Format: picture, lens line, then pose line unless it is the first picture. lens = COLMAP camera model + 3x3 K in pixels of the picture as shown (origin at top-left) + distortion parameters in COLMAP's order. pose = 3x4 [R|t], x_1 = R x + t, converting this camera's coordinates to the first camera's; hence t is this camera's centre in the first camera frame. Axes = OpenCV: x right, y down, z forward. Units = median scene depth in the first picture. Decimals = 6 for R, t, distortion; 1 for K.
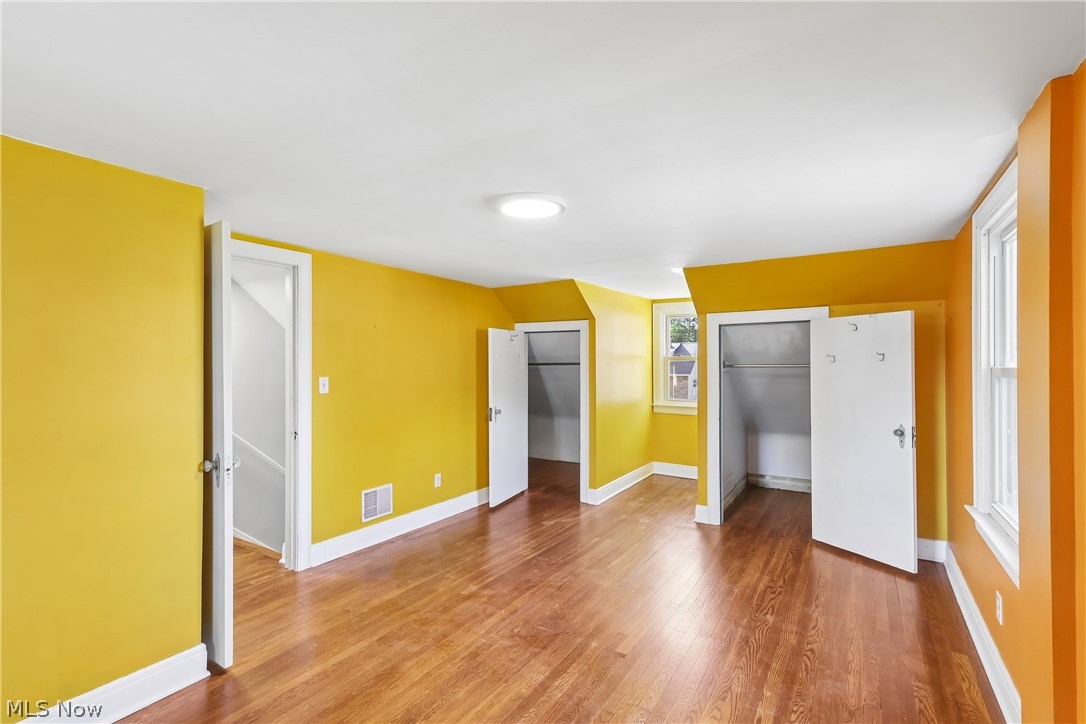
lens RADIAL K [[505.8, 0, 545.7], [0, 505.8, 358.9], [0, 0, 1]] dist [-0.001234, -0.000242]
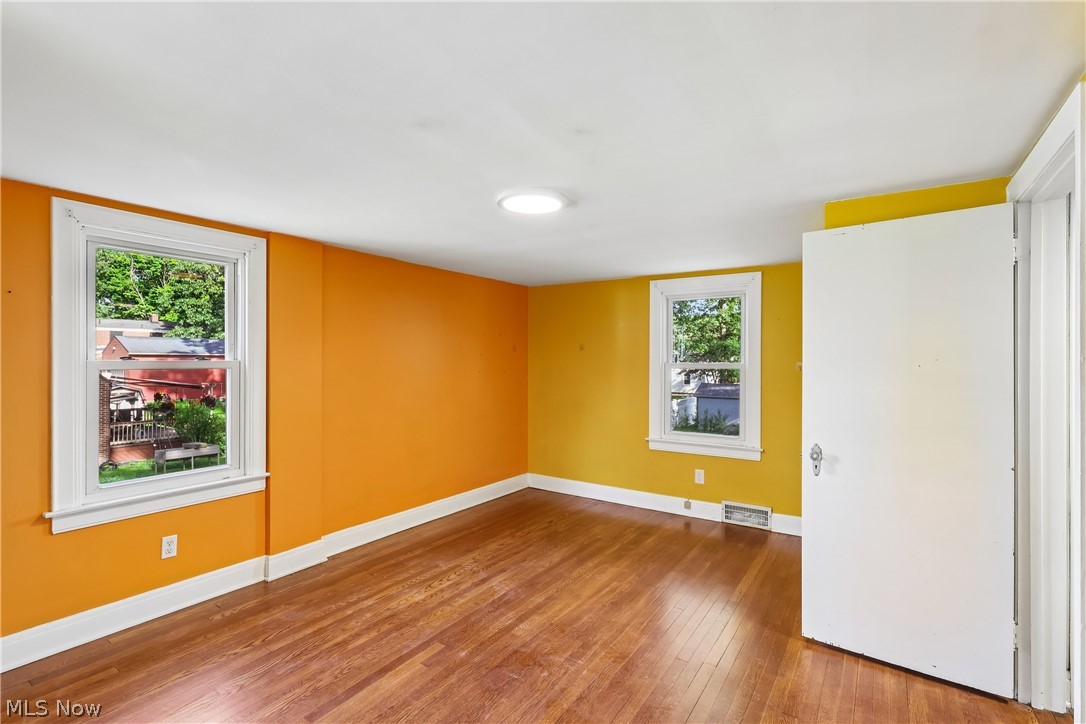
lens RADIAL K [[505.8, 0, 545.7], [0, 505.8, 358.9], [0, 0, 1]] dist [-0.001234, -0.000242]
pose [[-0.999617, -0.003180, 0.027485, -0.077010], [-0.003417, 0.999958, -0.008562, 0.013971], [-0.027457, -0.008653, -0.999586, 1.769570]]
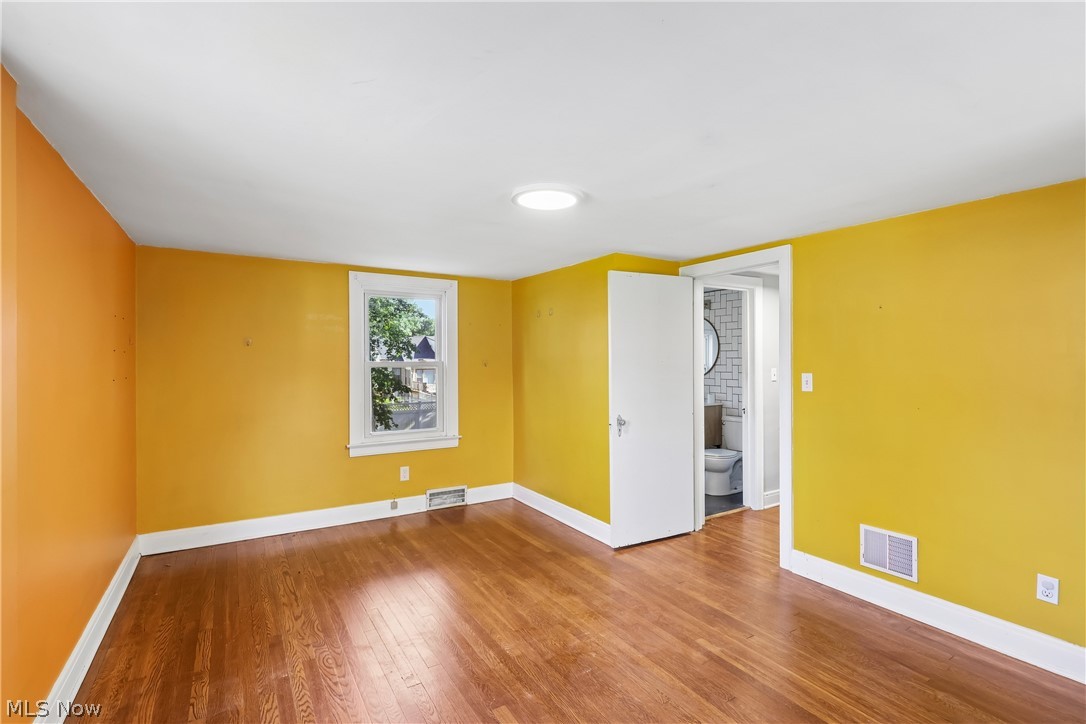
lens RADIAL K [[505.8, 0, 545.7], [0, 505.8, 358.9], [0, 0, 1]] dist [-0.001234, -0.000242]
pose [[-0.437625, 0.001390, -0.899157, 0.752661], [0.008019, 0.999965, -0.002358, 0.010940], [0.899122, -0.008242, -0.437621, 1.262055]]
